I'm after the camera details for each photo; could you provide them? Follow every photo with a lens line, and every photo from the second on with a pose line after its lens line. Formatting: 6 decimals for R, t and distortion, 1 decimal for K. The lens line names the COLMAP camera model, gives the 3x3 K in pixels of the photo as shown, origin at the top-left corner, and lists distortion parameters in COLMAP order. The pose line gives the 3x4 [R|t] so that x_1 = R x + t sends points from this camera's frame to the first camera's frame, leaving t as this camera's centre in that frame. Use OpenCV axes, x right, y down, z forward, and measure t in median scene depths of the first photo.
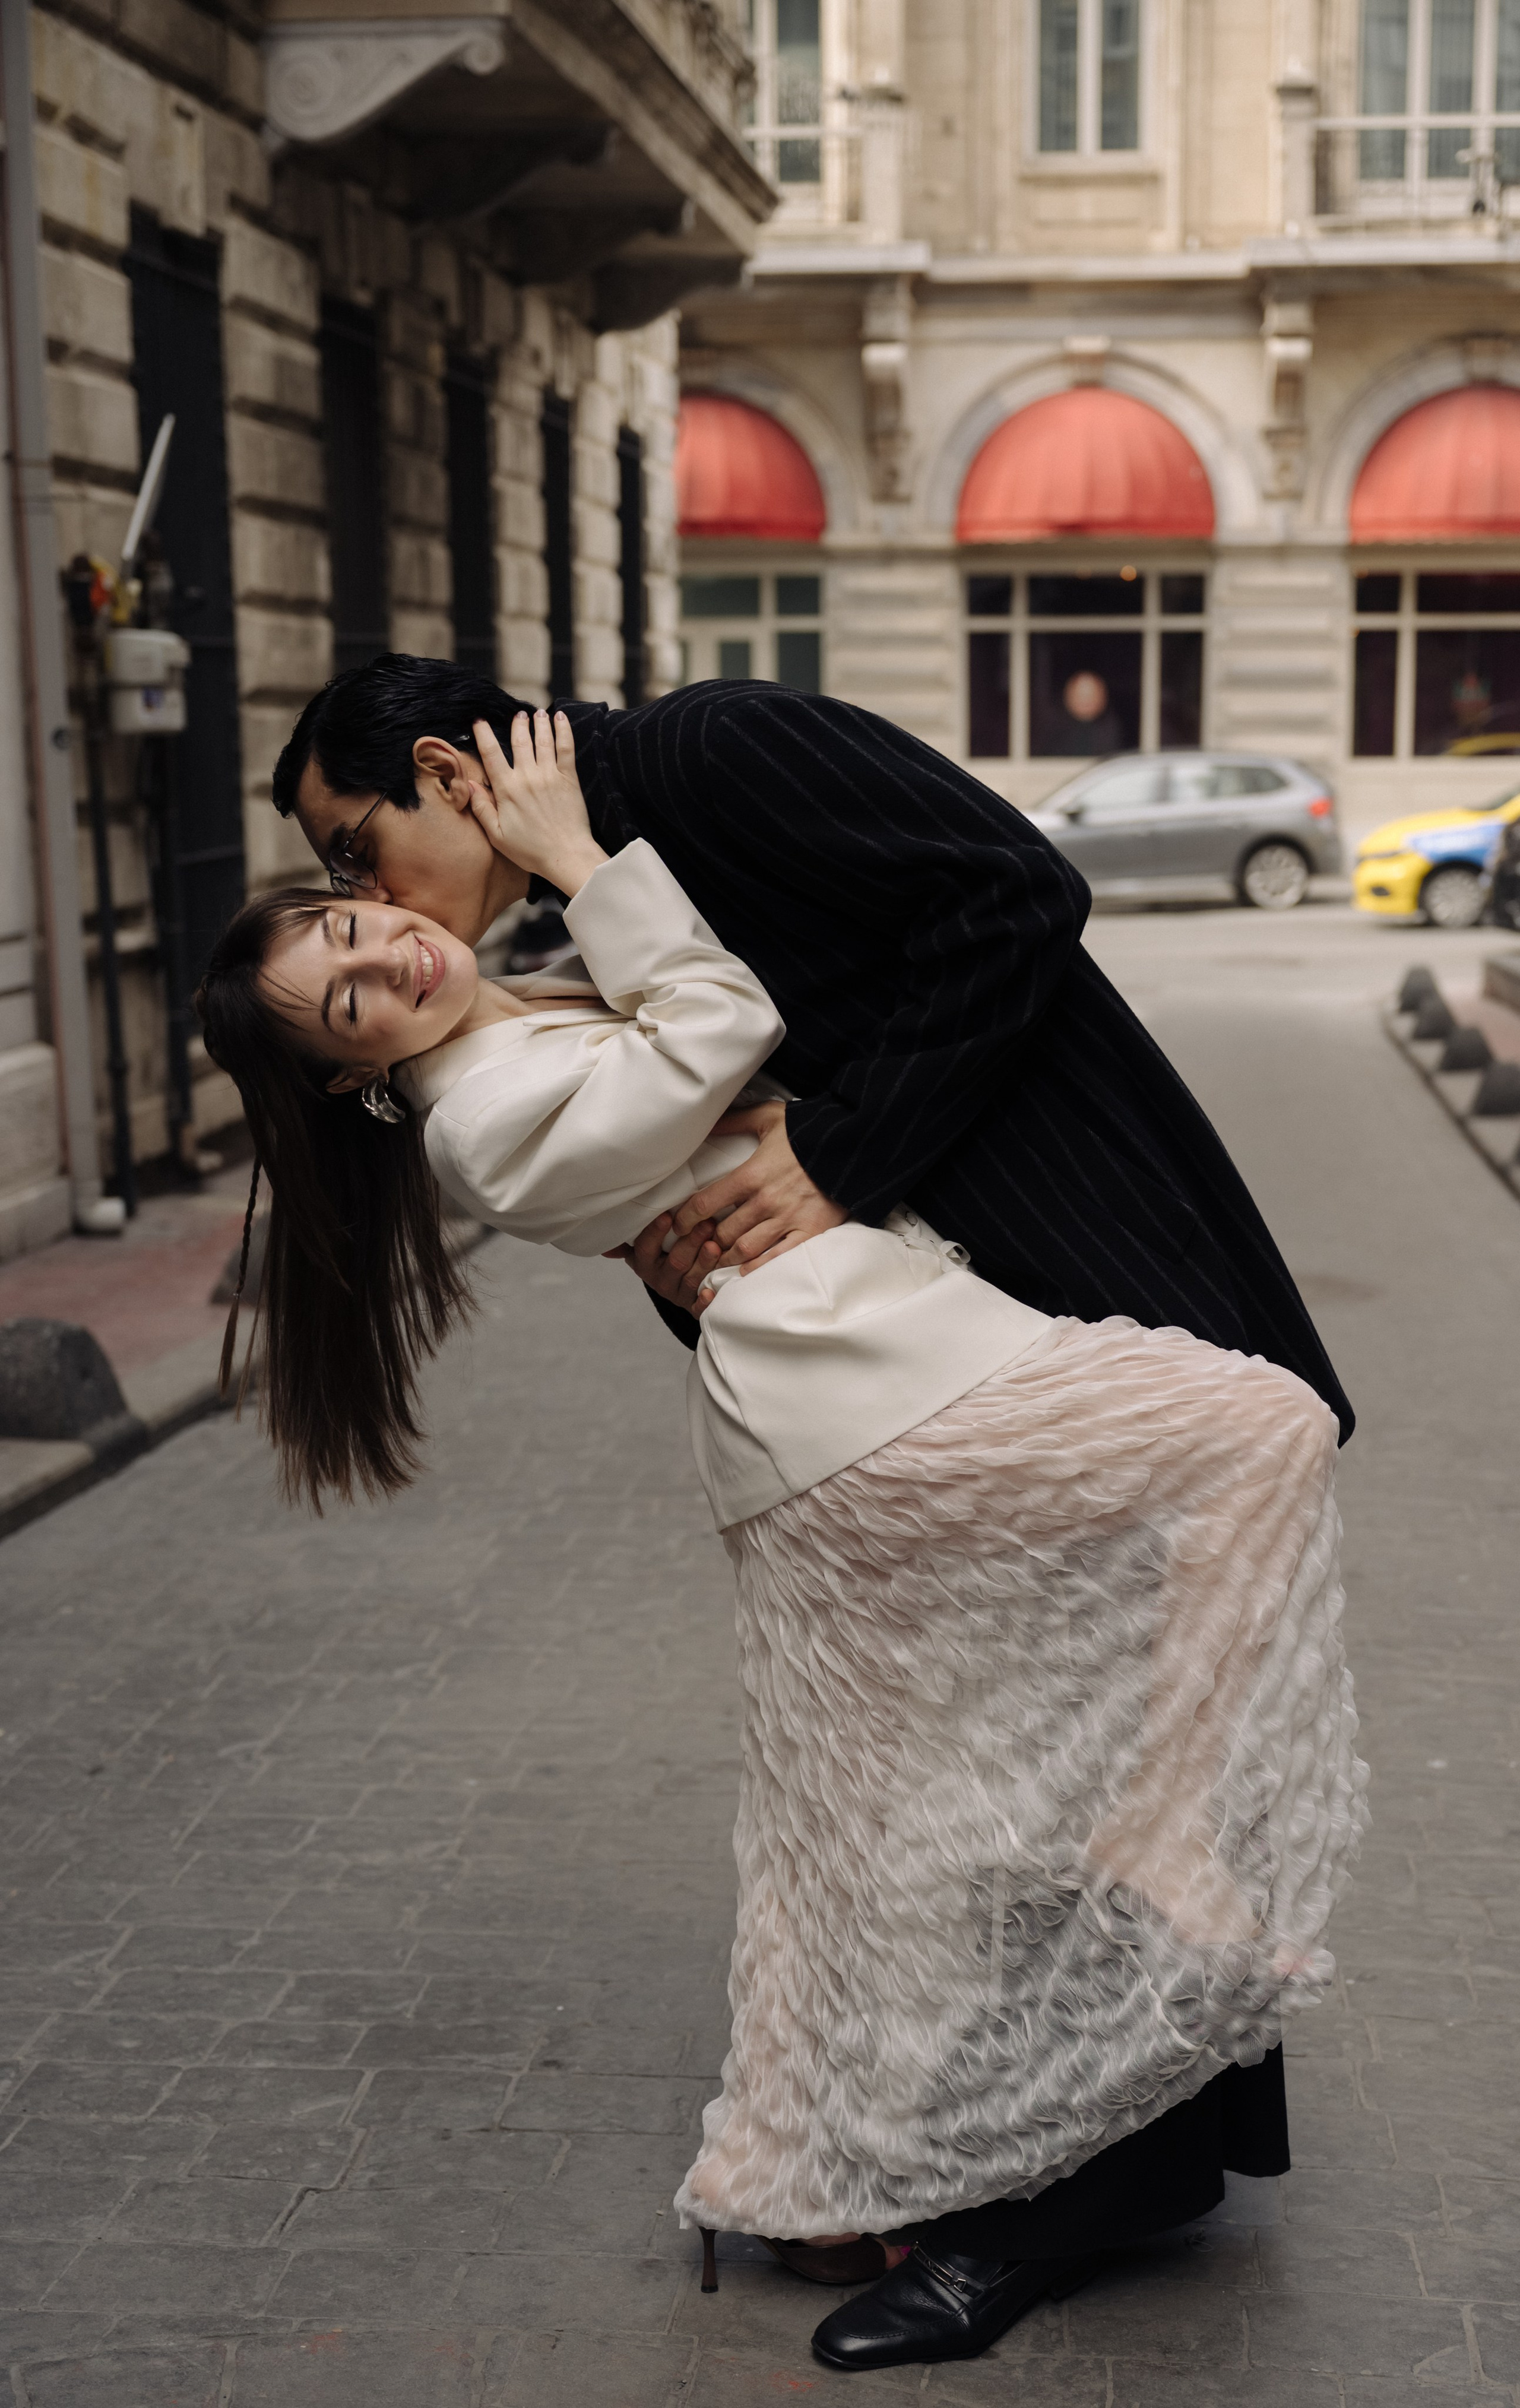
lens RADIAL K [[3048.8, 0, 916.1], [0, 3048.8, 1343.9], [0, 0, 1]] dist [-0.003367, 0.005281]
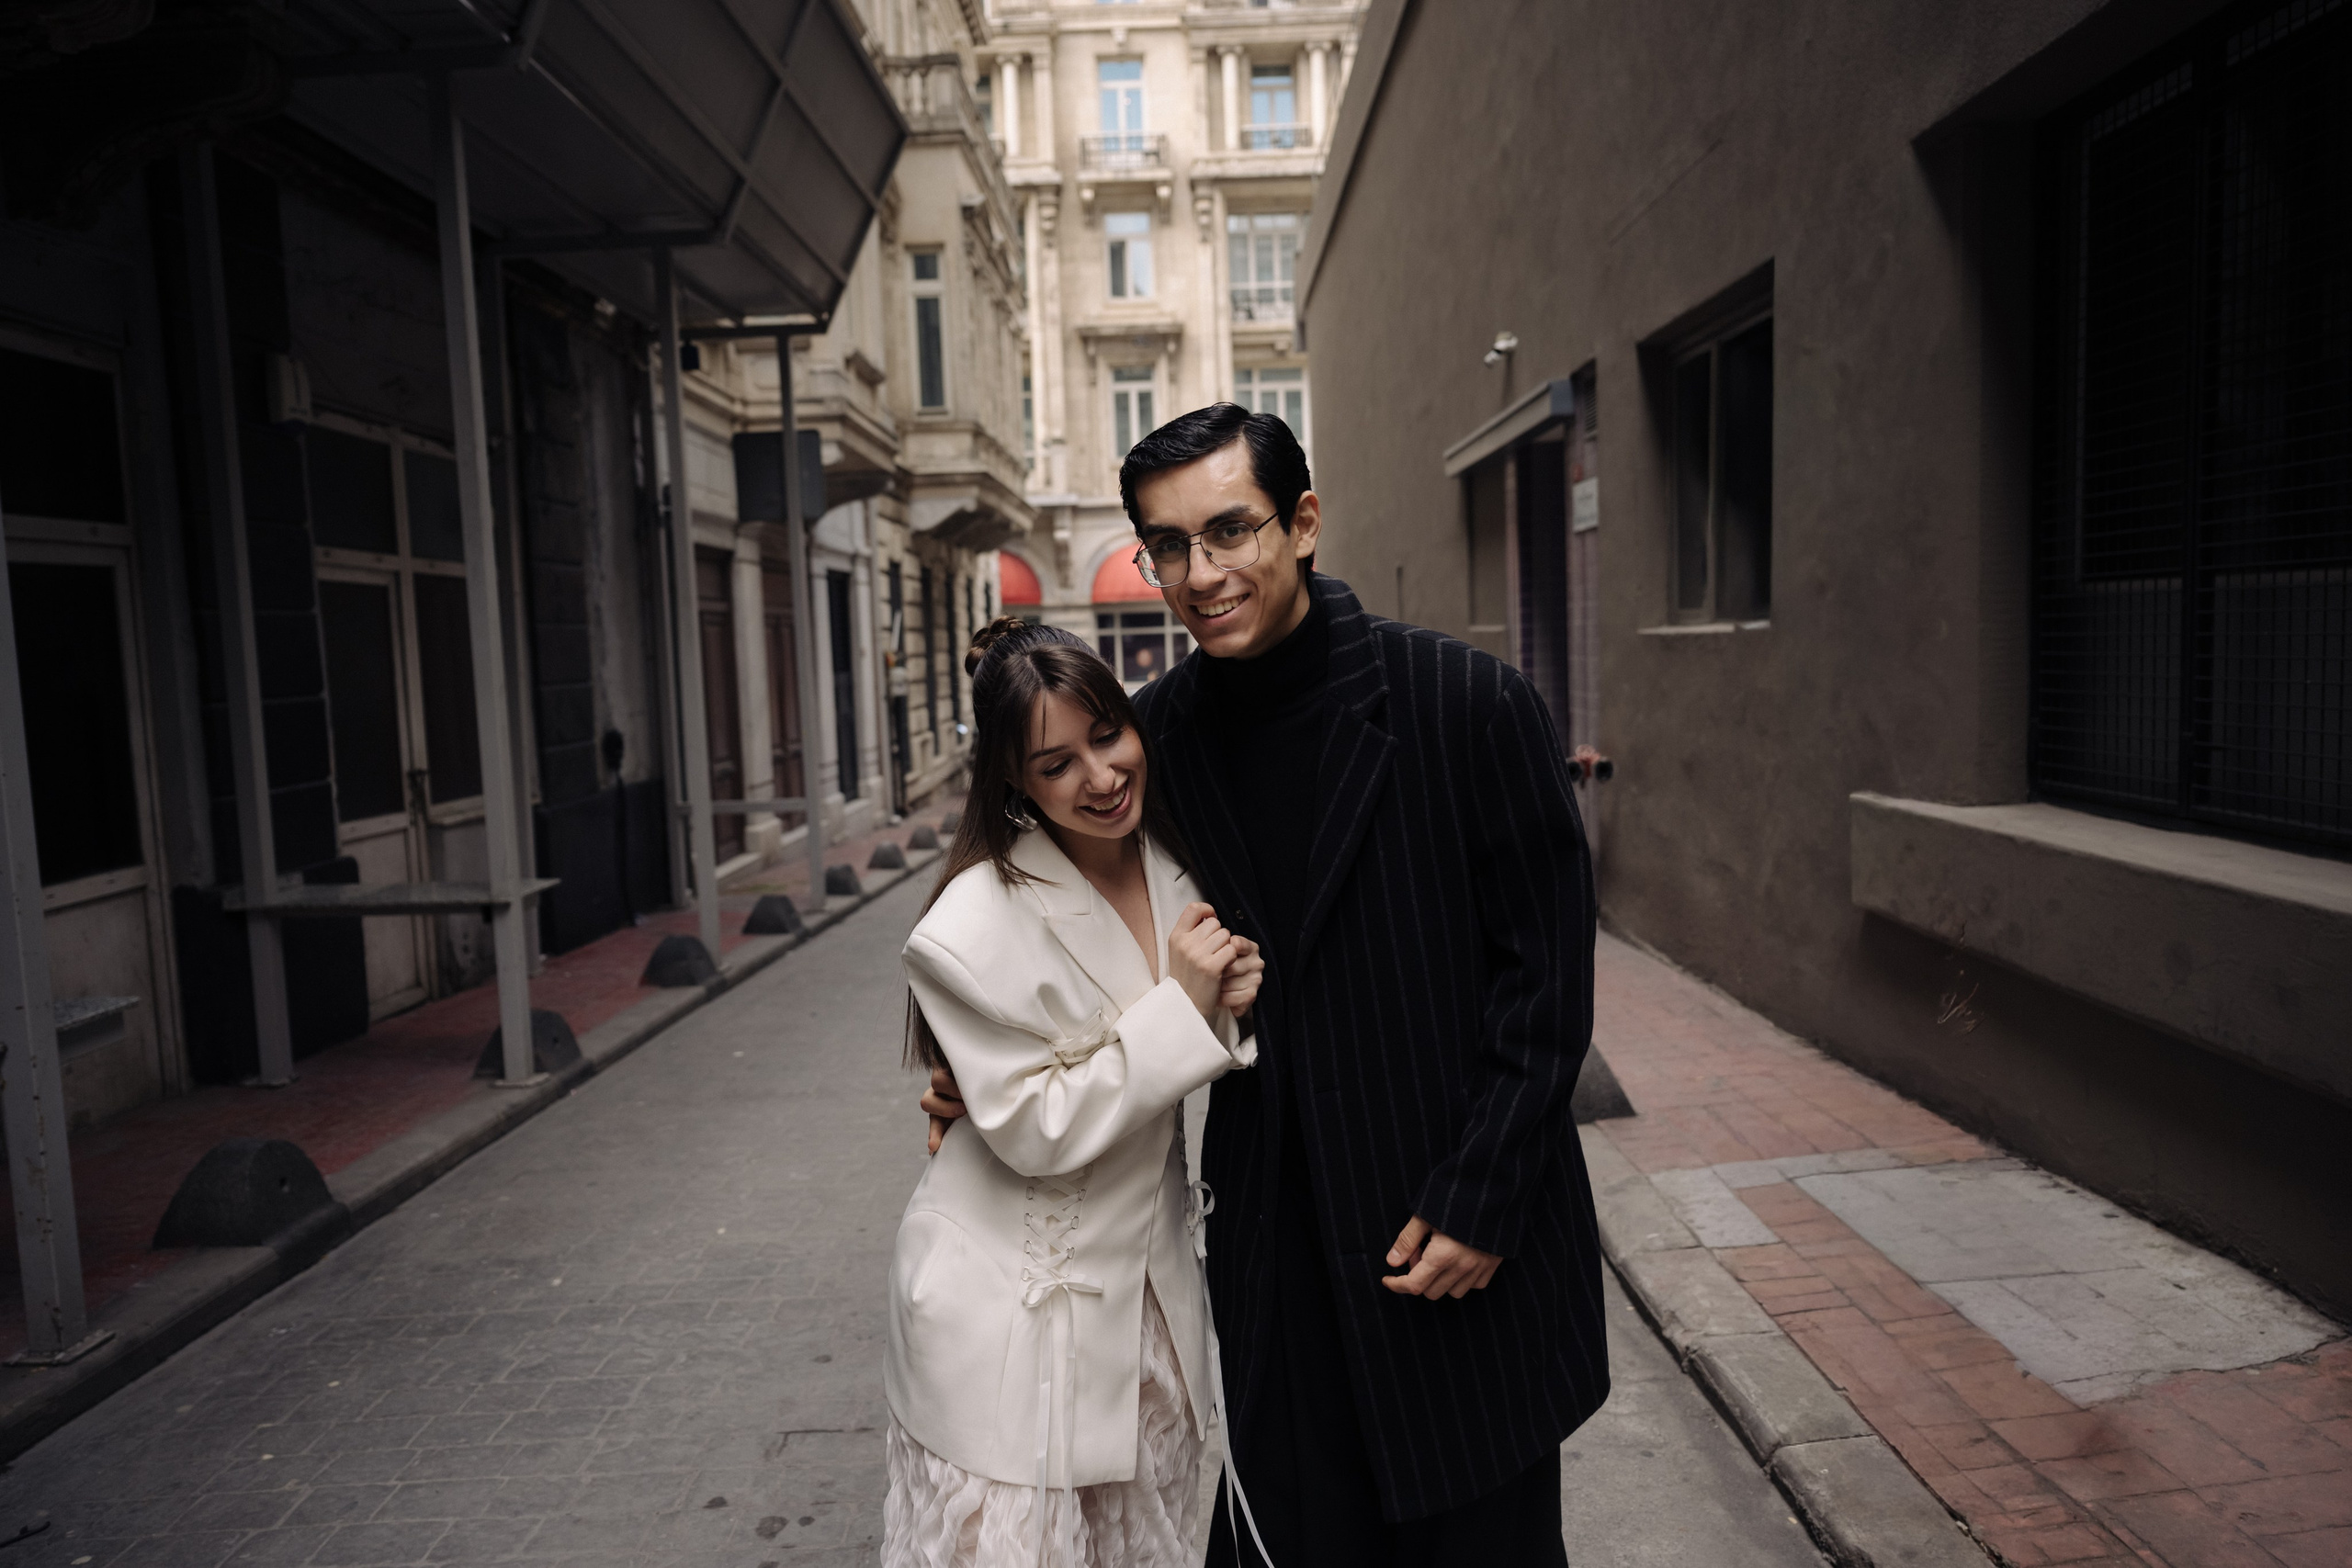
lens RADIAL K [[1788.2, 0, 1210.9], [0, 1788.2, 791.1], [0, 0, 1]] dist [-0.000831, -0.000276]
pose [[0.995260, -0.041039, 0.088171, -0.051139], [0.051282, 0.991779, -0.117237, 0.153318], [-0.082635, 0.121203, 0.989182, -0.940431]]
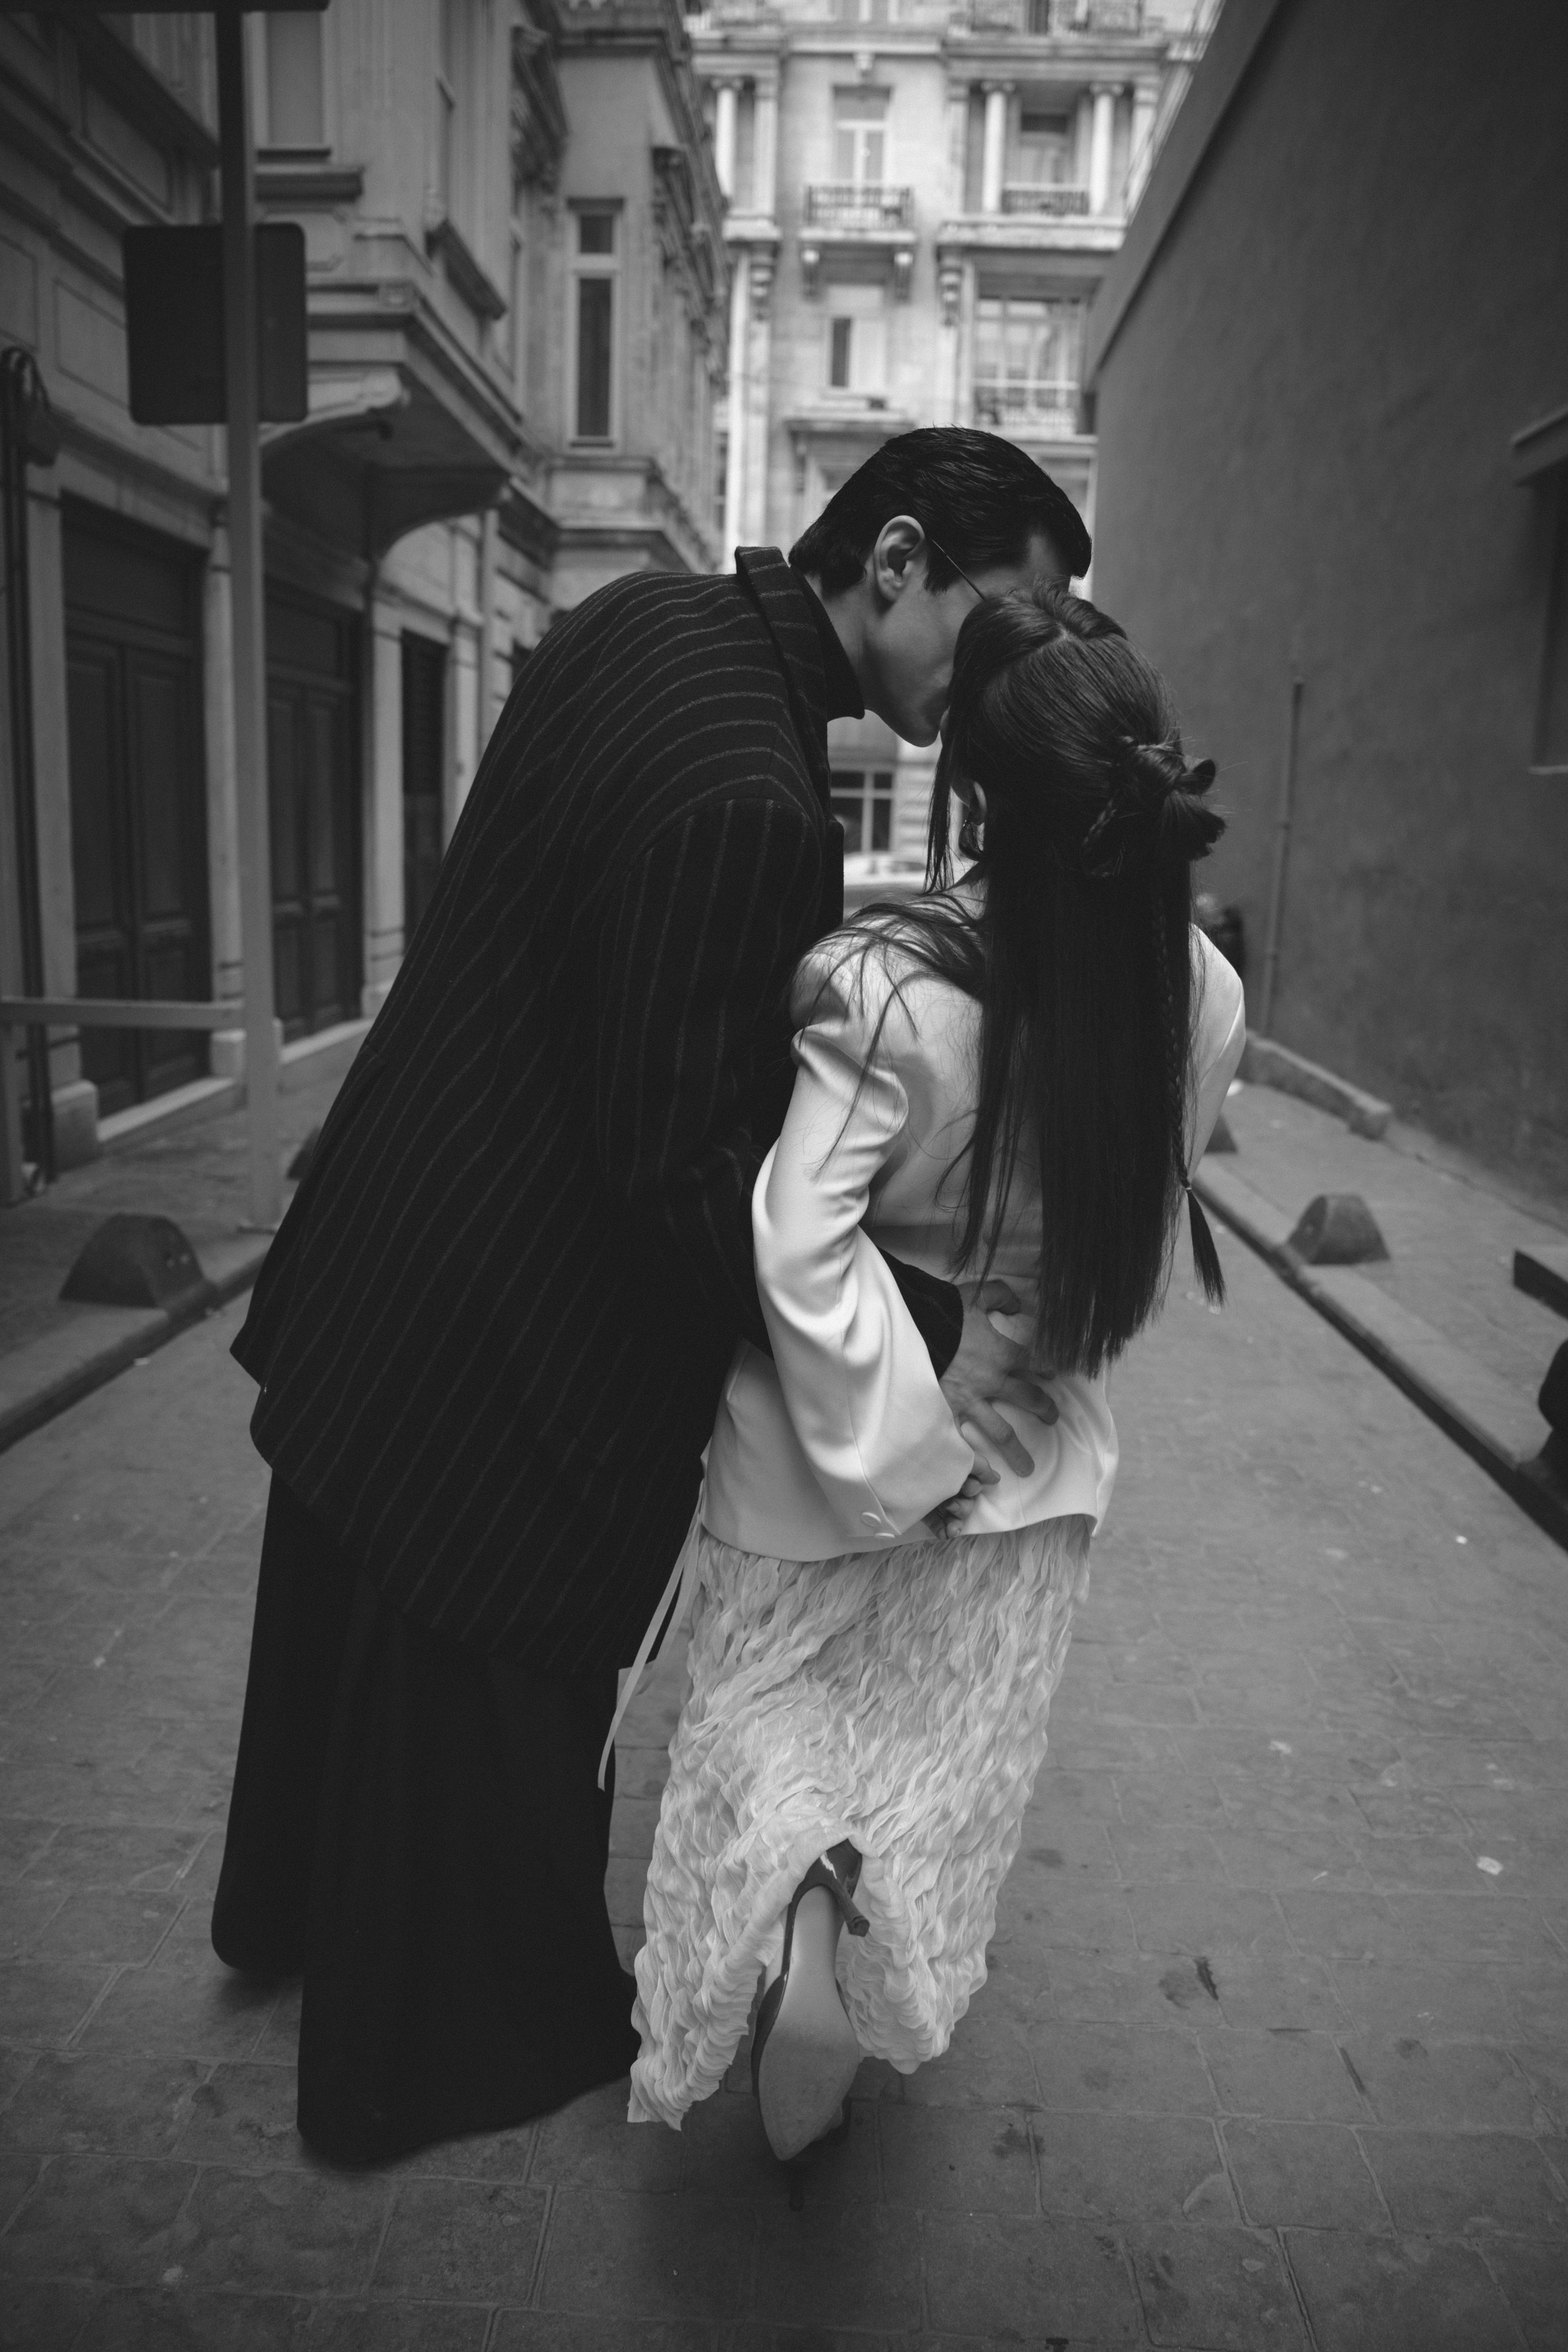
lens RADIAL K [[1661.9, 0, 784.0], [0, 1661.9, 1176.0], [0, 0, 1]] dist [-0.138666, 0.099433]
pose [[0.998539, 0.025348, 0.047712, -0.060929], [-0.025618, 0.999659, 0.005062, 0.060691], [-0.047568, -0.006277, 0.998848, -0.332132]]
